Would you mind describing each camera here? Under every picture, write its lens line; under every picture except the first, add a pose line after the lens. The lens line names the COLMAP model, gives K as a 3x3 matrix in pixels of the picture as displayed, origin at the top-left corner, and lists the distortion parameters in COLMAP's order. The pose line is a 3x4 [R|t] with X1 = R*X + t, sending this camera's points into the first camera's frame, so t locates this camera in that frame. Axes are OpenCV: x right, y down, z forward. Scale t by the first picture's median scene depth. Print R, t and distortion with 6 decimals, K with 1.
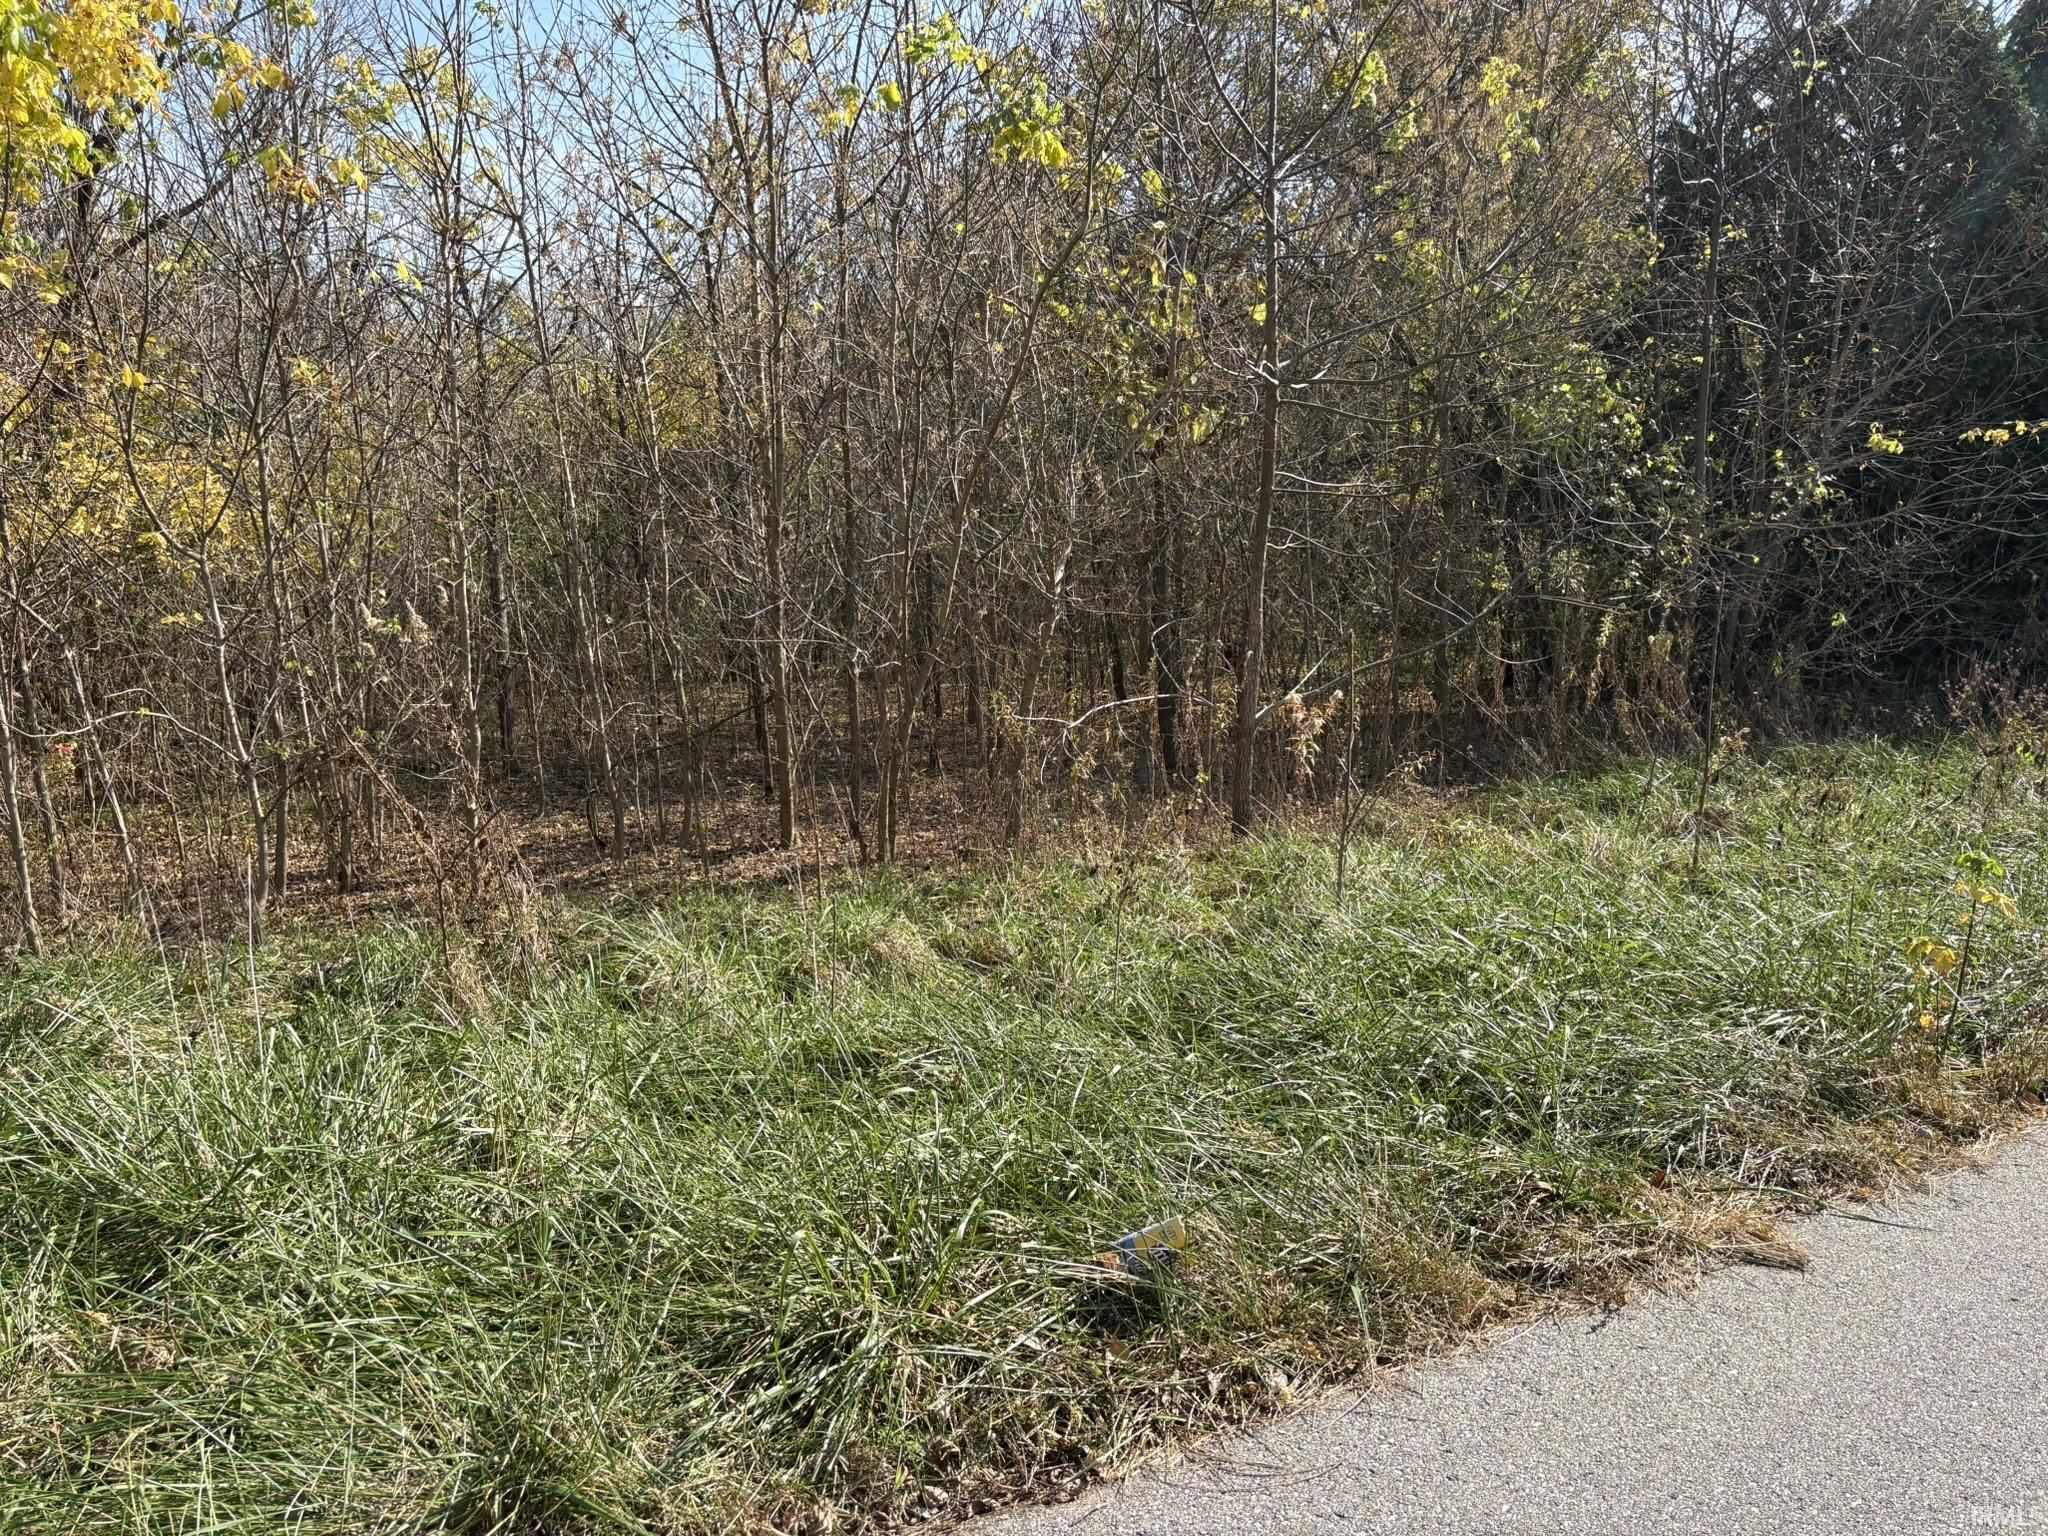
lens RADIAL K [[1567.8, 0, 1044.2], [0, 1567.8, 778.7], [0, 0, 1]] dist [0.053476, -0.051759]
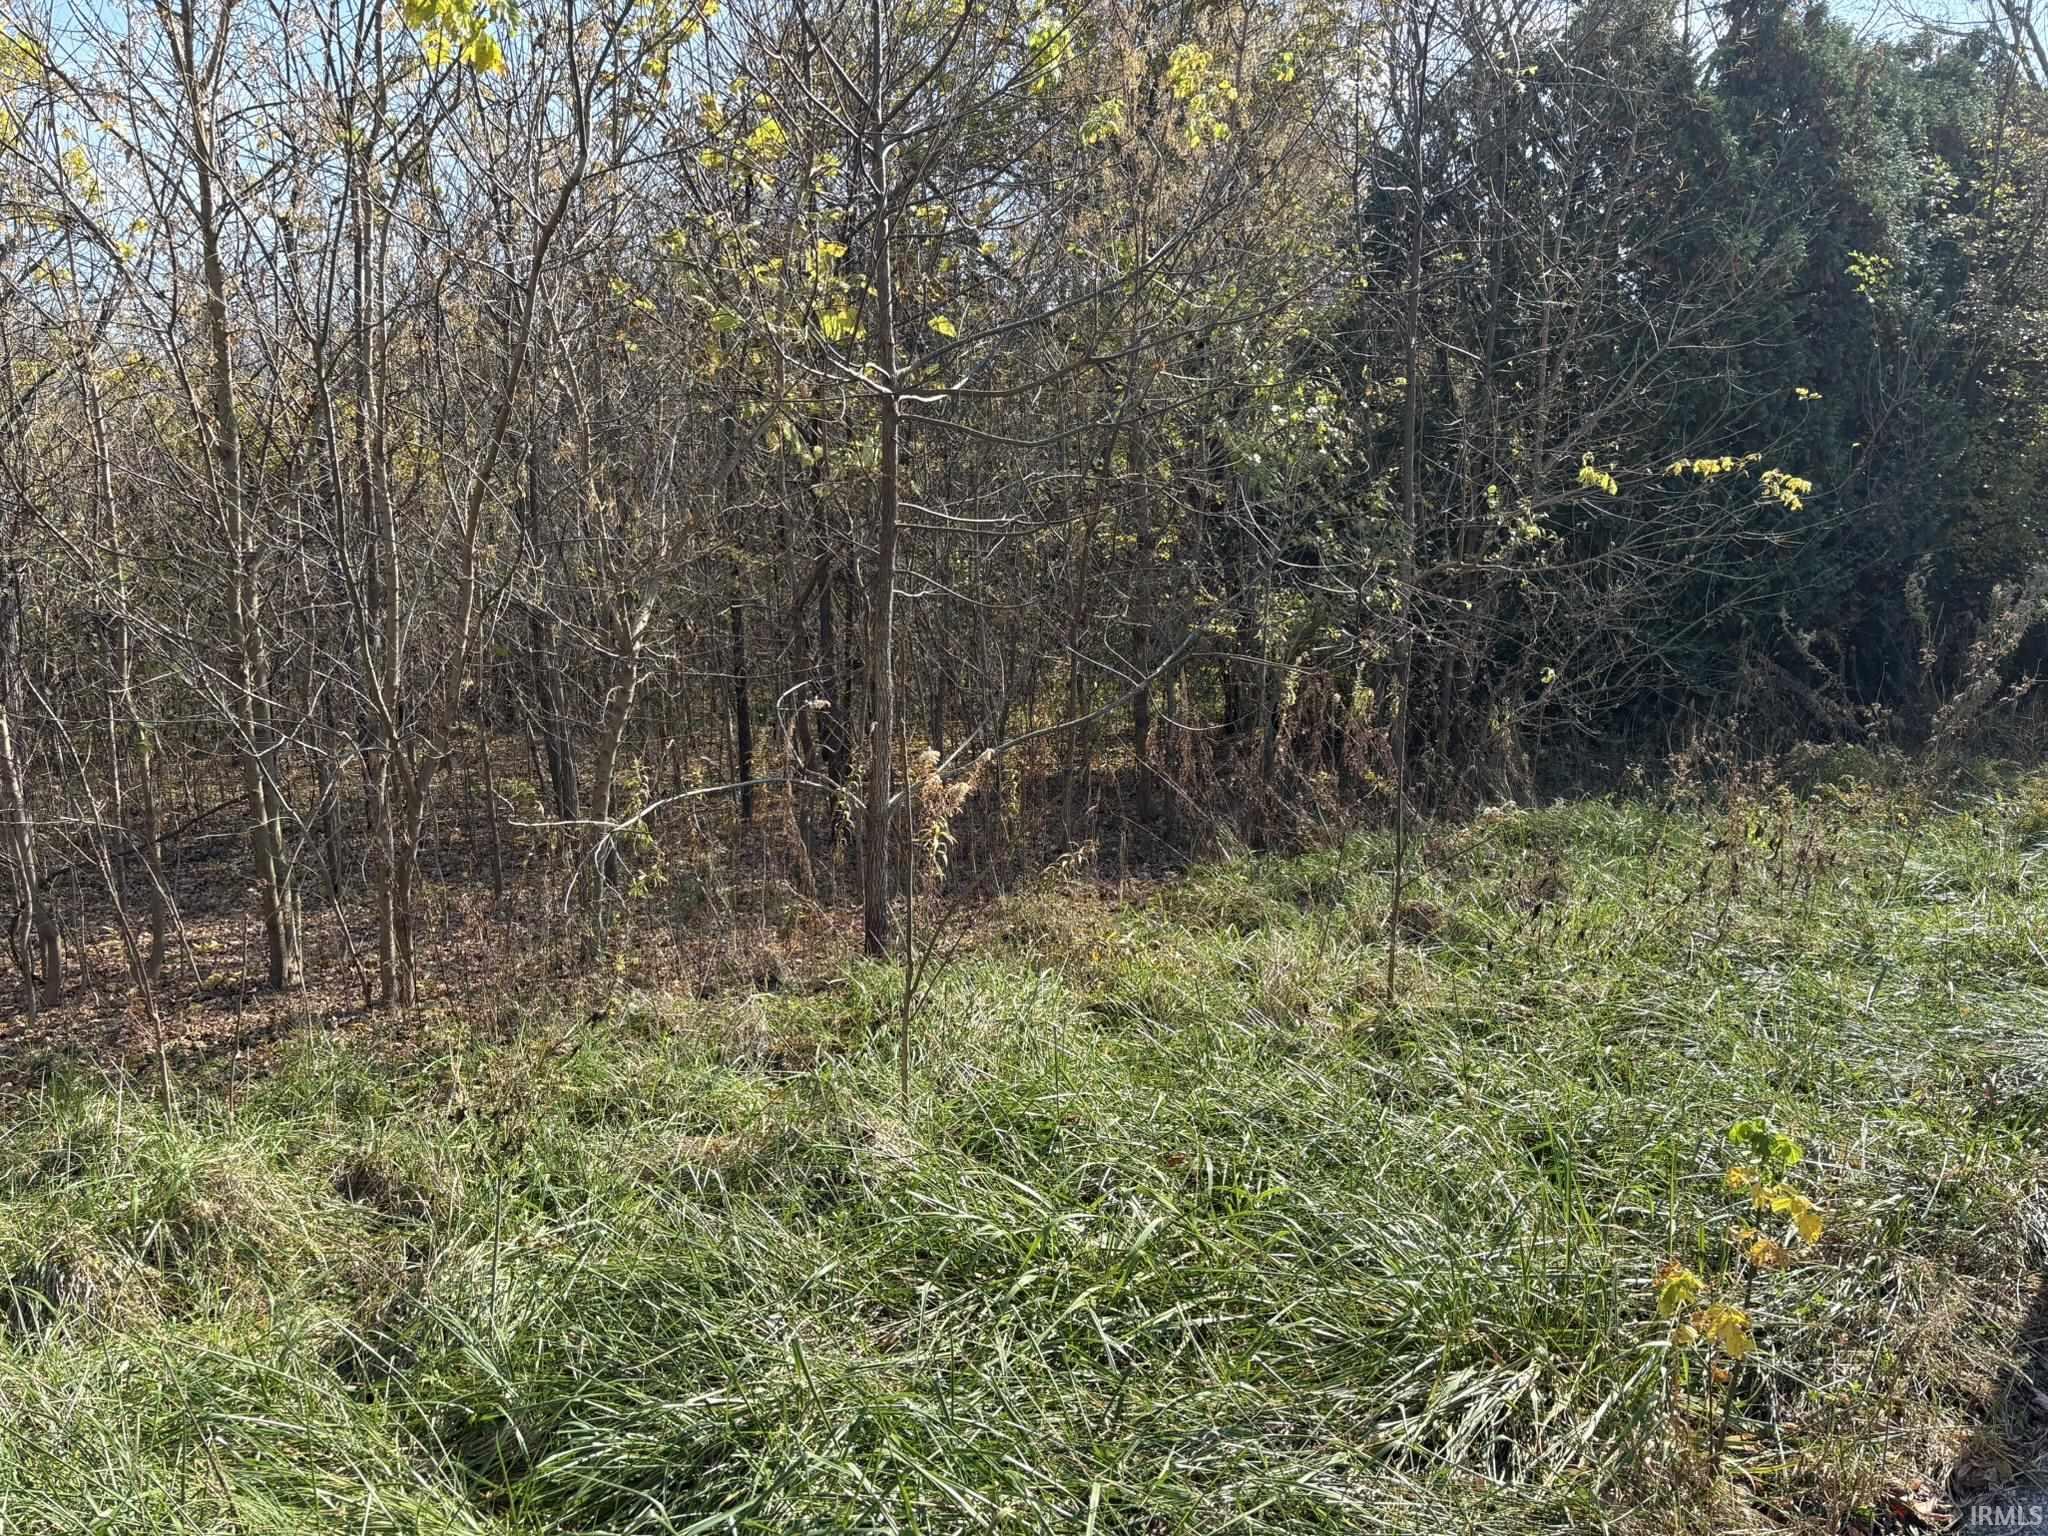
lens RADIAL K [[1567.8, 0, 1025.2], [0, 1567.8, 777.6], [0, 0, 1]] dist [0.053476, -0.051759]
pose [[0.990817, -0.019410, 0.133812, 0.072081], [0.022883, 0.999439, -0.024470, -0.022041], [-0.133262, 0.027307, 0.990705, 0.134639]]
